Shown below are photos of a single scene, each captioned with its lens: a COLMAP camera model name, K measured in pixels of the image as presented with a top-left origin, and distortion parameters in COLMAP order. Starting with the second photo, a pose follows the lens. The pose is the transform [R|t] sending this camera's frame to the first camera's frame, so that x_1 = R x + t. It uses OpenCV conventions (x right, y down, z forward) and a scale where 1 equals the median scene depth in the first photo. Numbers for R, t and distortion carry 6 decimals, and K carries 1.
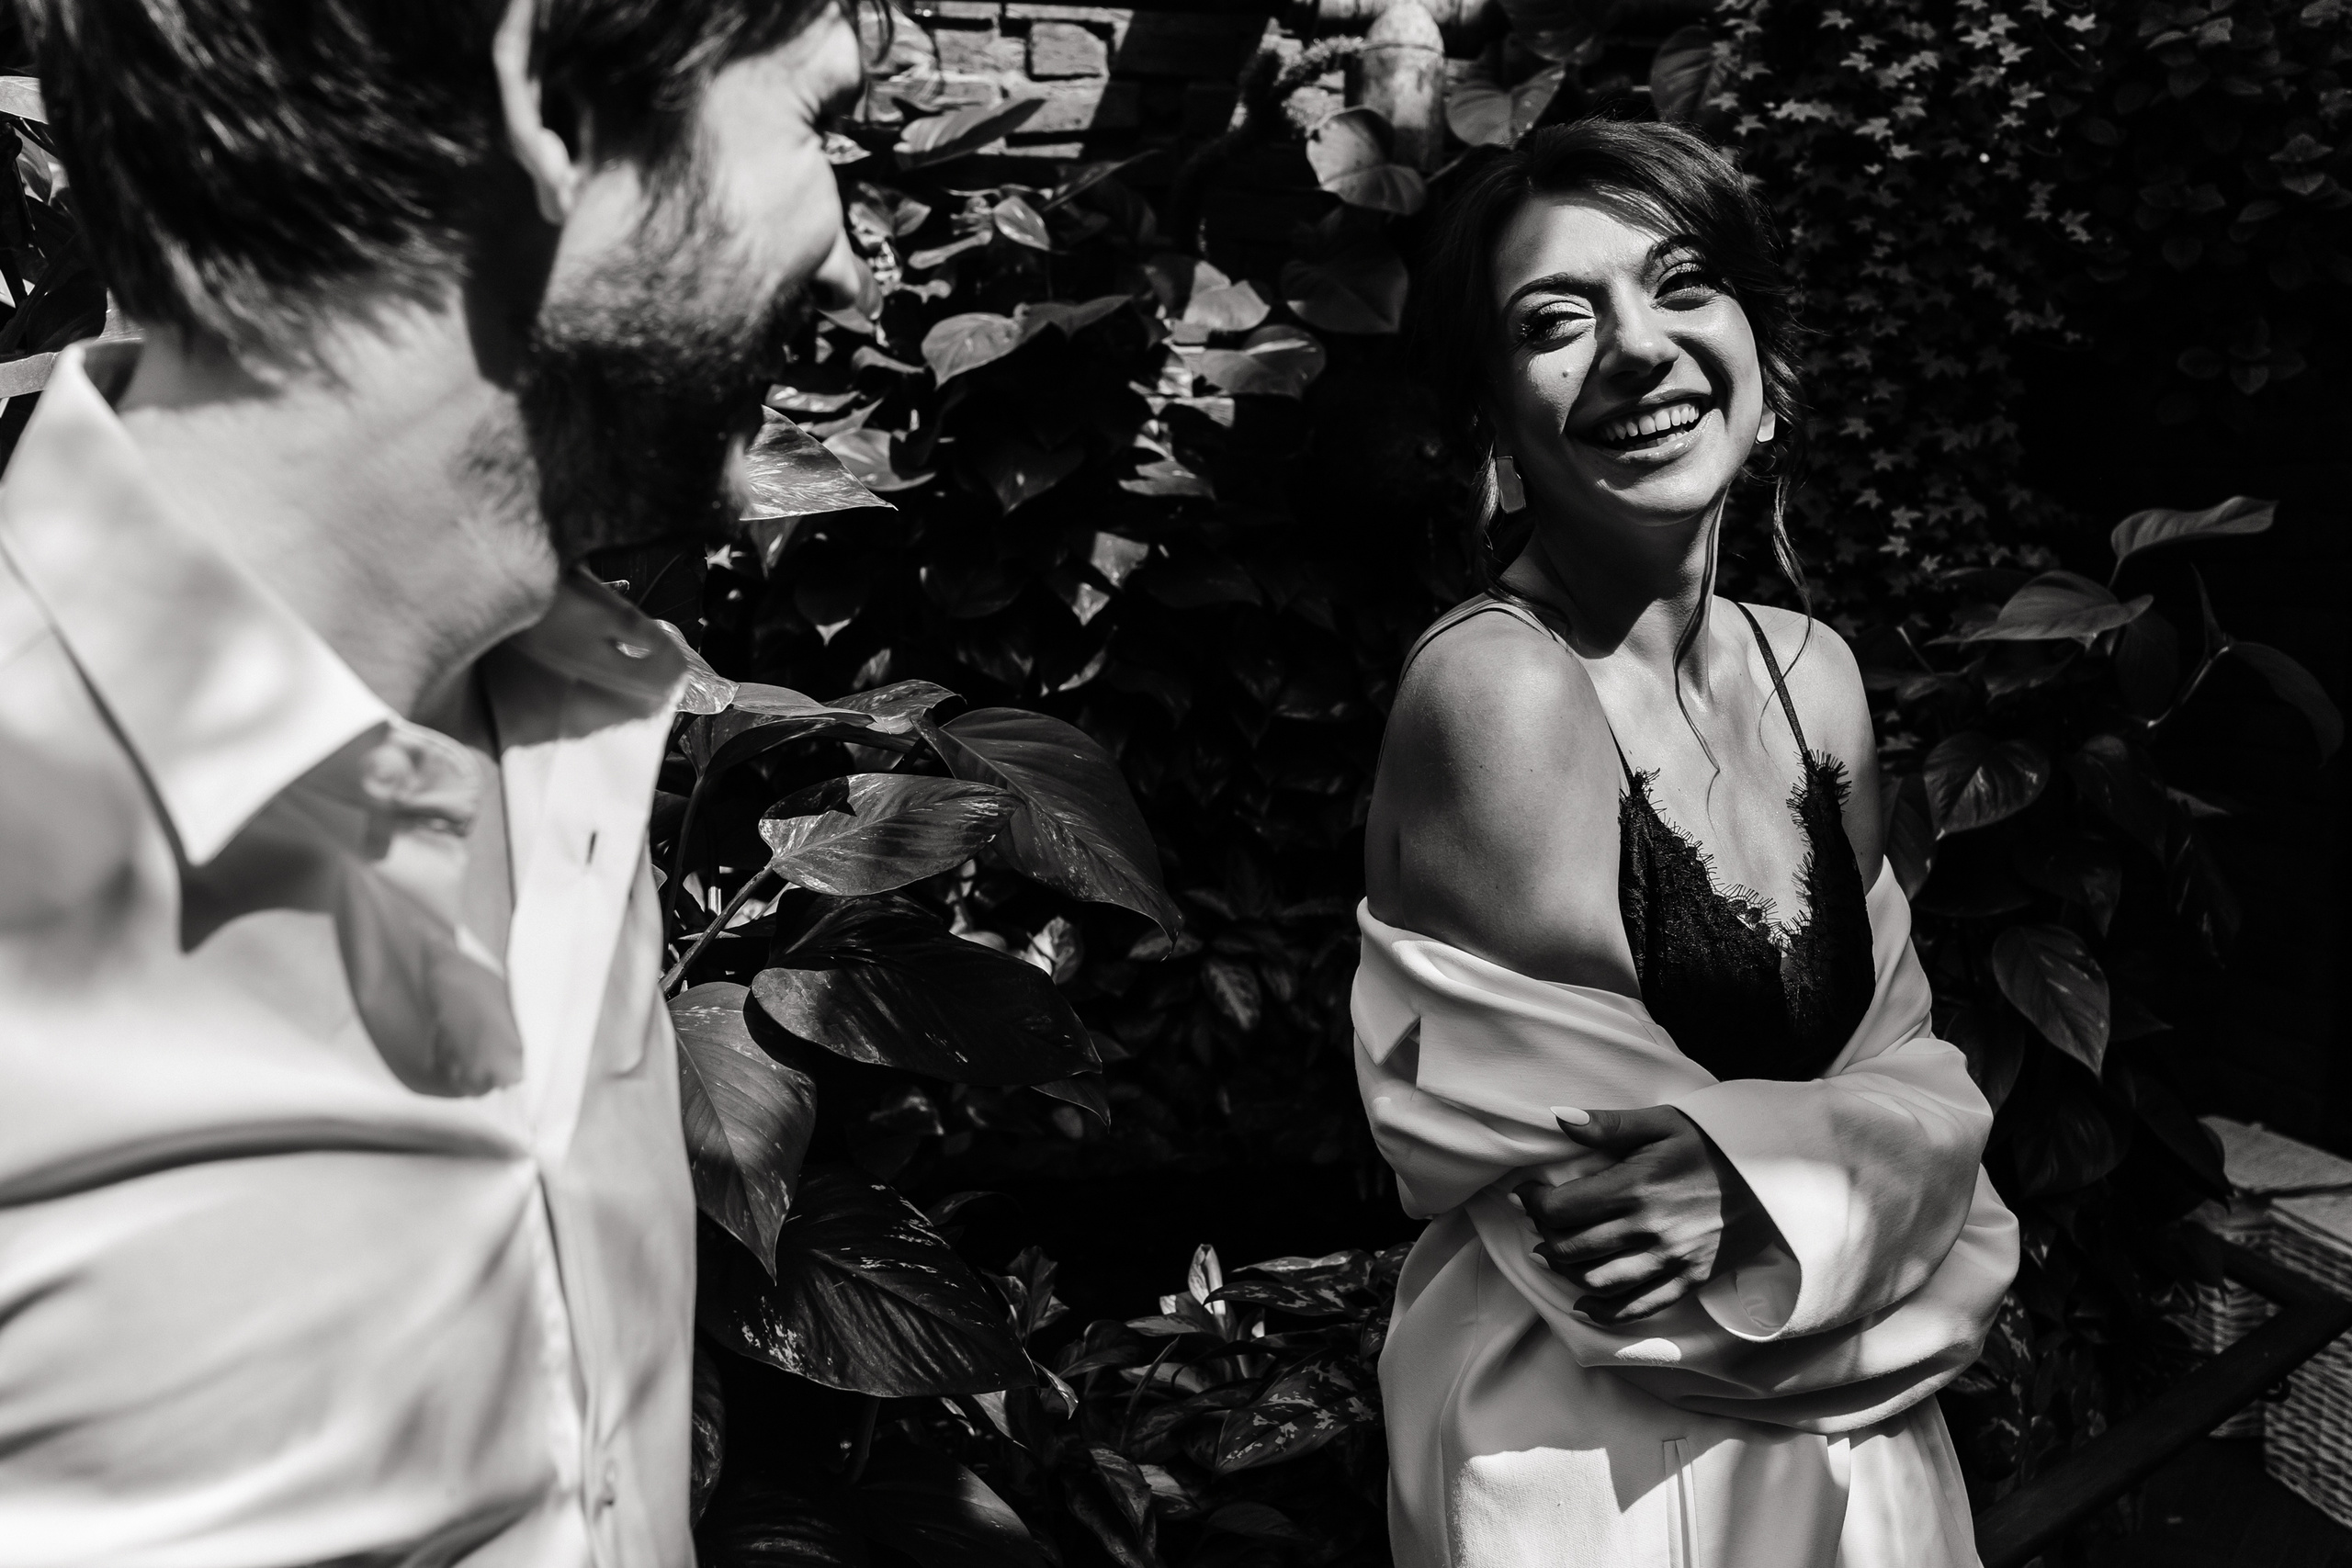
lens RADIAL K [[2232.6, 0, 1176.0], [0, 2232.6, 784.0], [0, 0, 1]] dist [0.012031, -0.009261]
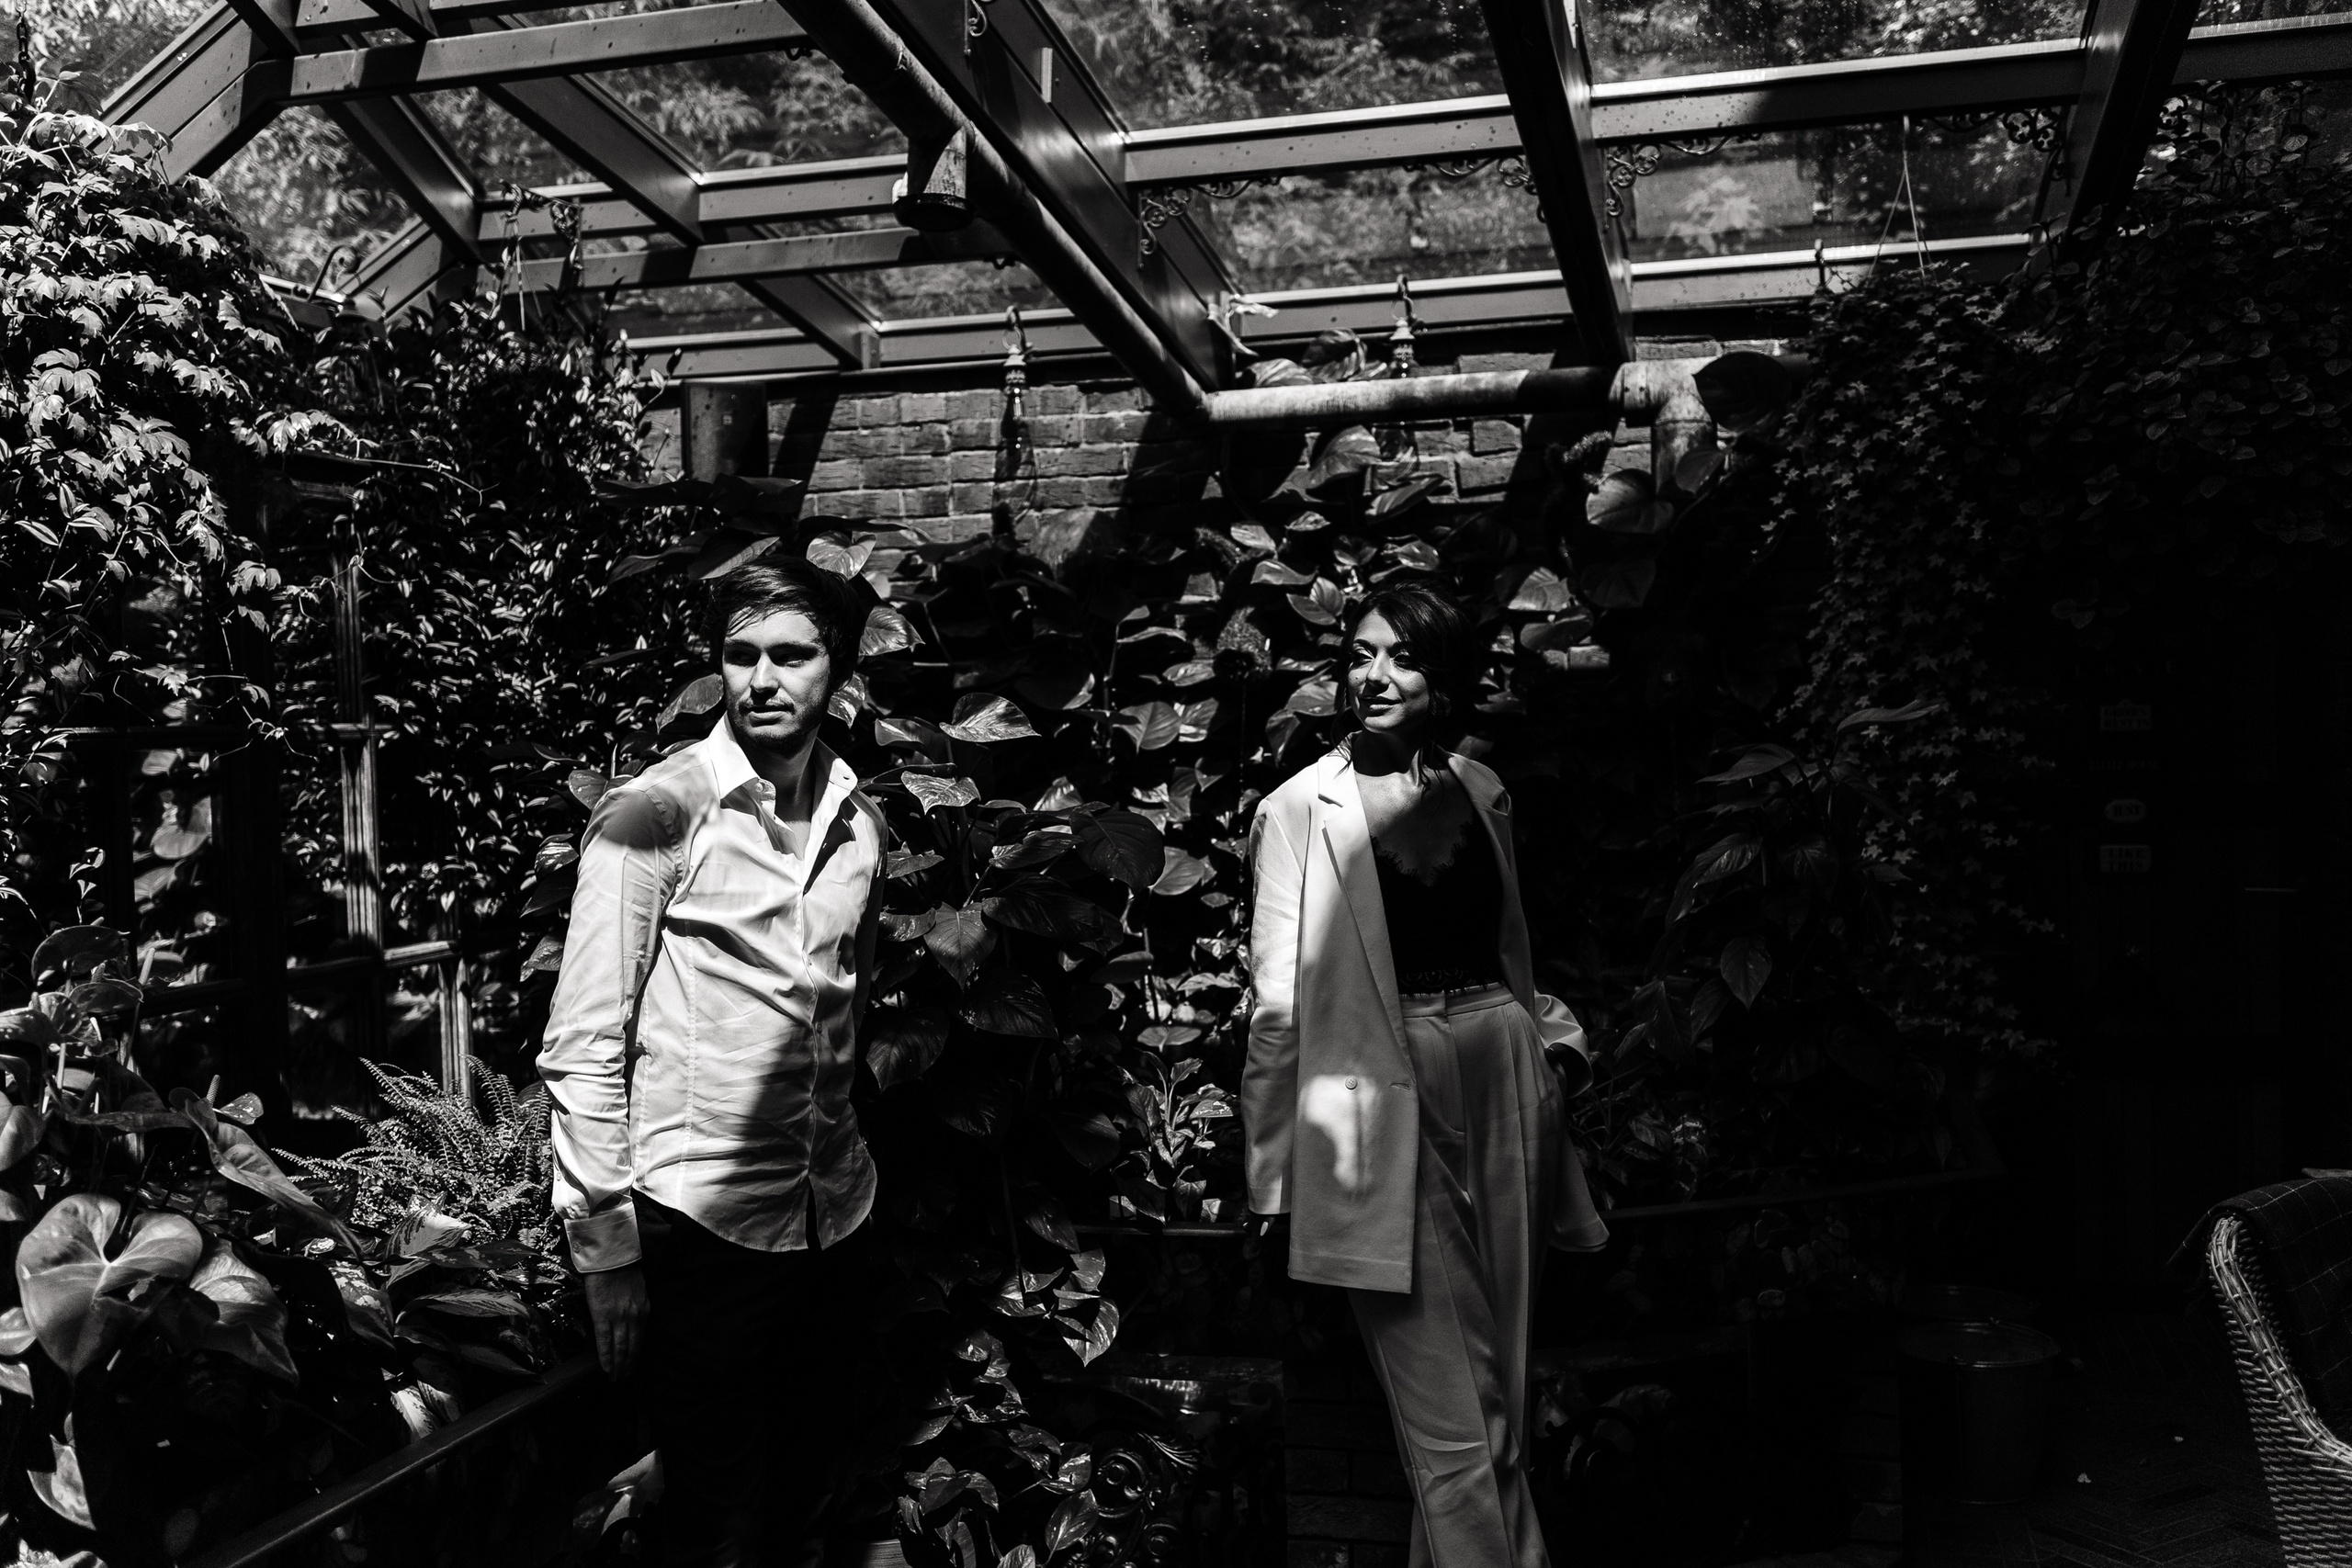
lens RADIAL K [[2232.6, 0, 1176.0], [0, 2232.6, 784.0], [0, 0, 1]] dist [0.012031, -0.009261]
pose [[0.899027, -0.021860, -0.437347, 0.465307], [-0.017417, 0.996178, -0.085597, 0.064352], [0.437547, 0.084571, 0.895210, -0.539019]]
